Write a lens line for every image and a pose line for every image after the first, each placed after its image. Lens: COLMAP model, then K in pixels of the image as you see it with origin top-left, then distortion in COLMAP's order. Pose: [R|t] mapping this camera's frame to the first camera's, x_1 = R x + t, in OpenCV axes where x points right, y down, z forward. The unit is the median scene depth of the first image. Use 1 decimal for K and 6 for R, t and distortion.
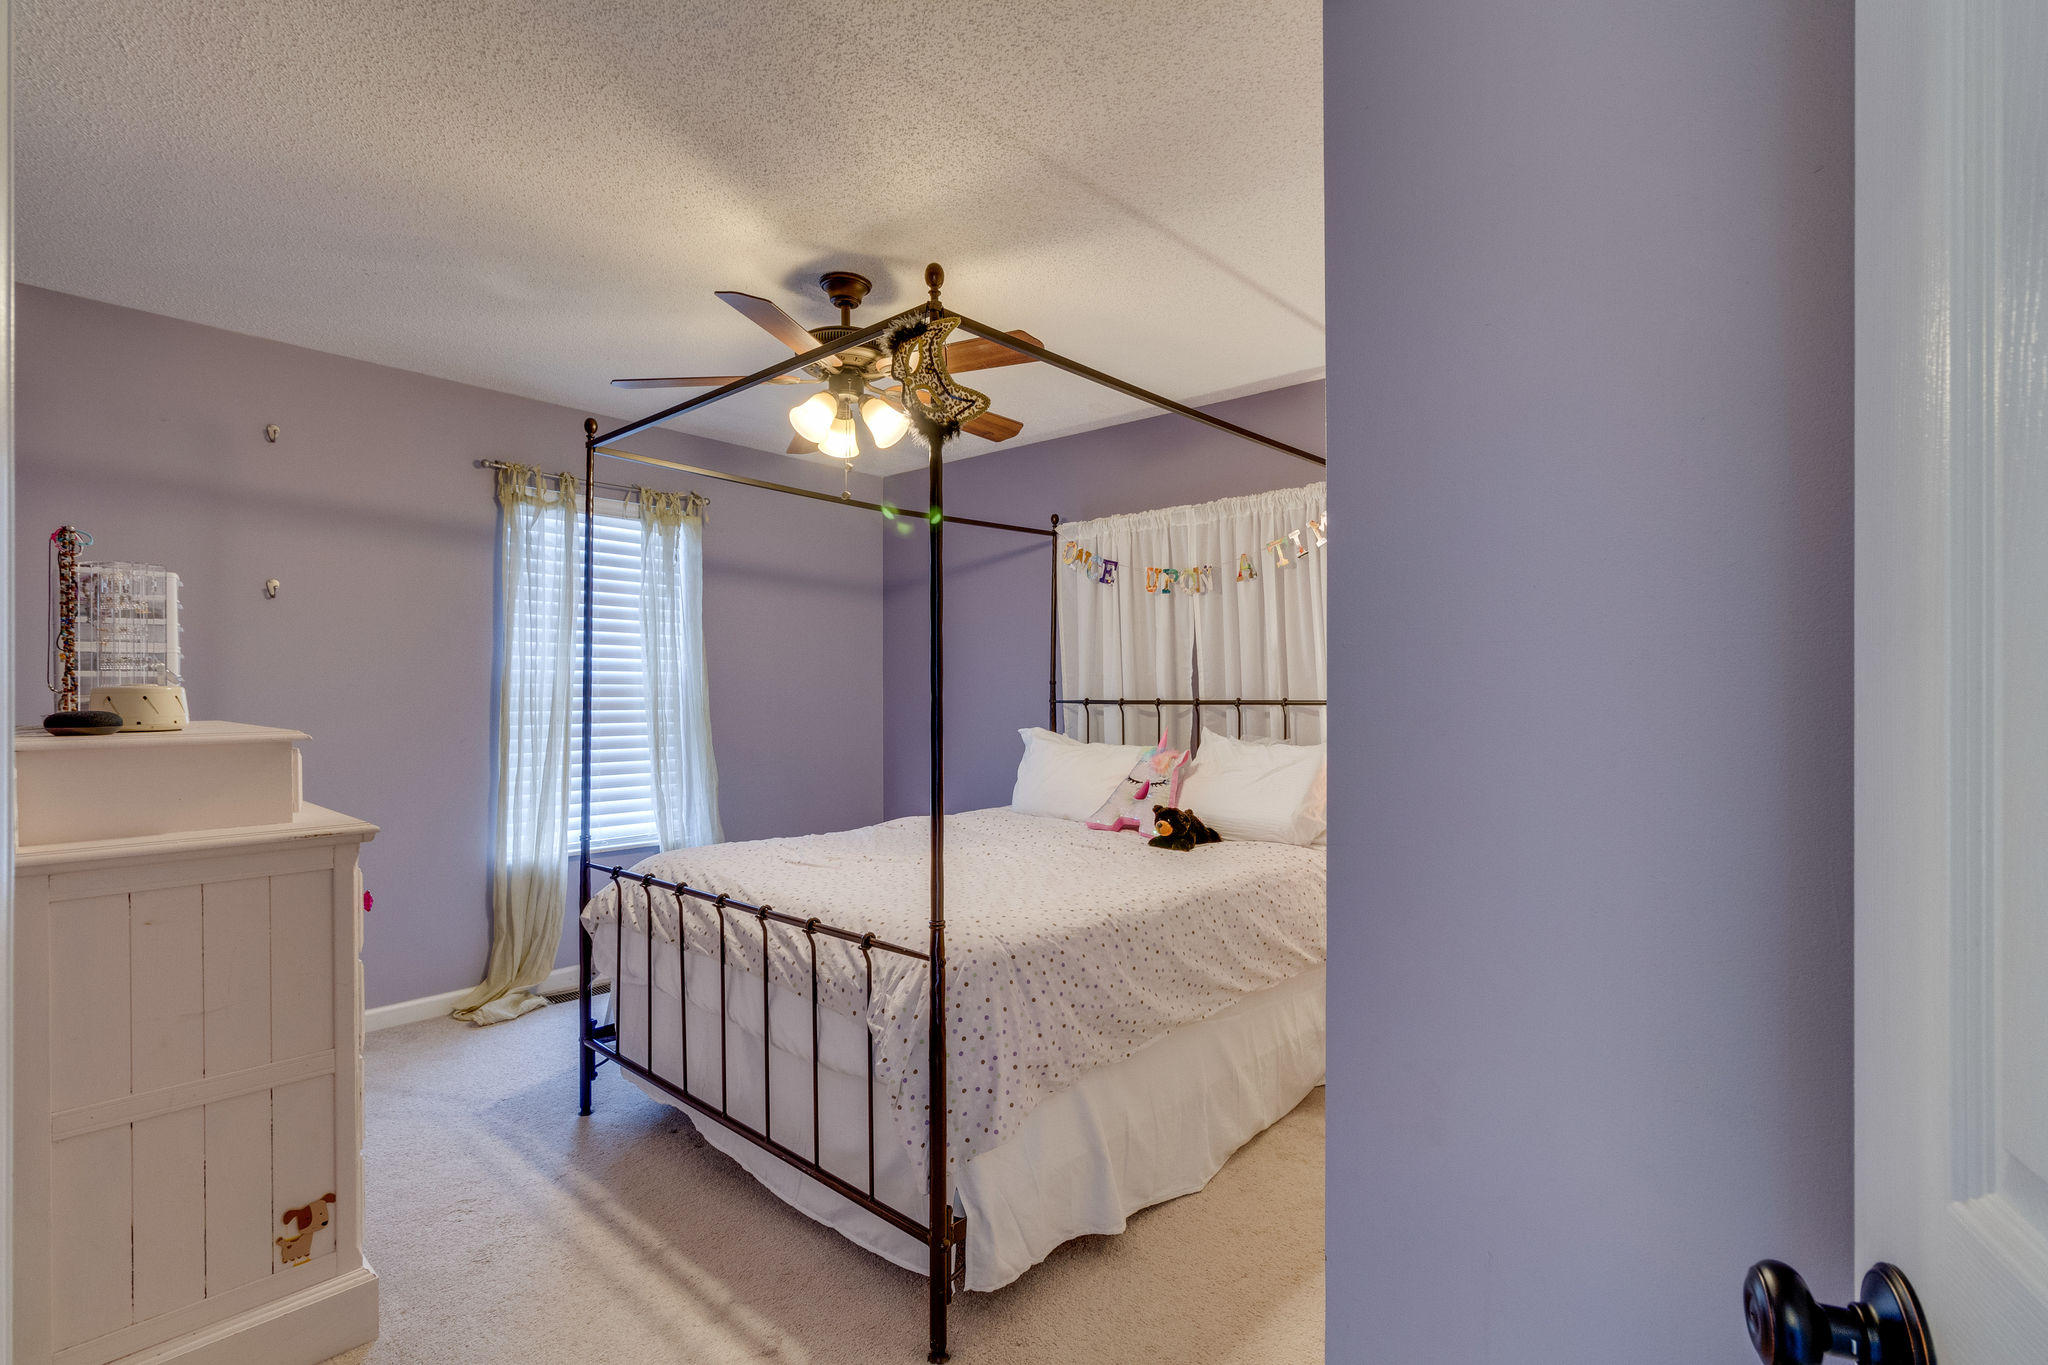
lens RADIAL K [[947.9, 0, 1026.2], [0, 947.9, 696.5], [0, 0, 1]] dist [0.003693, 0.000276]
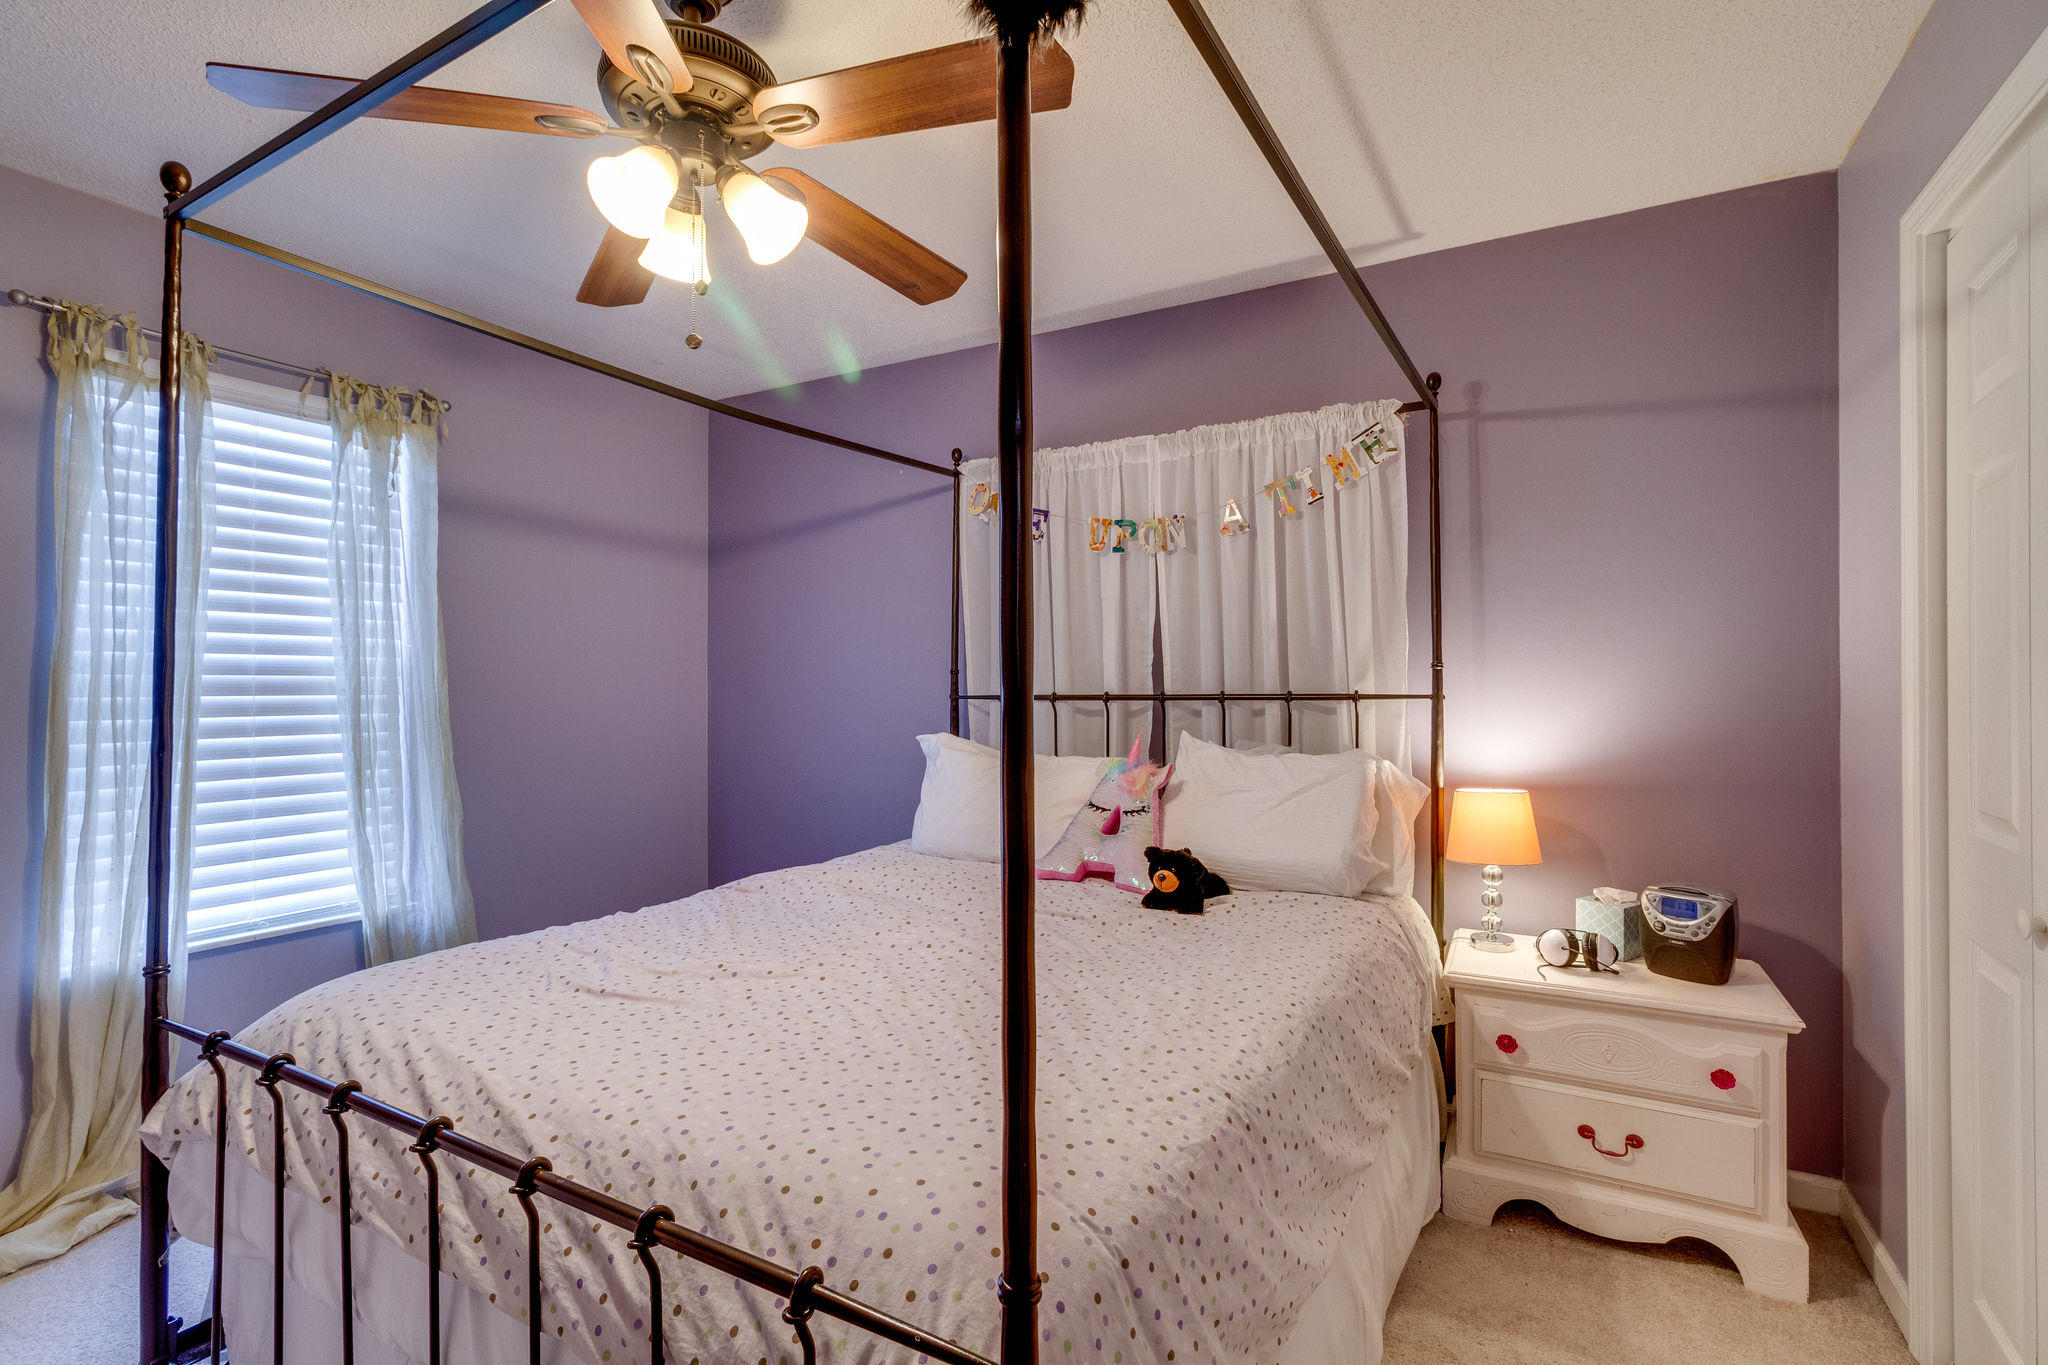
lens RADIAL K [[927.5, 0, 1021.6], [0, 927.5, 673.2], [0, 0, 1]] dist [0.003227, 0.000416]
pose [[0.977768, -0.001627, 0.209683, -0.083523], [0.005262, 0.999845, -0.016781, -0.001140], [-0.209623, 0.017511, 0.977625, 0.305393]]
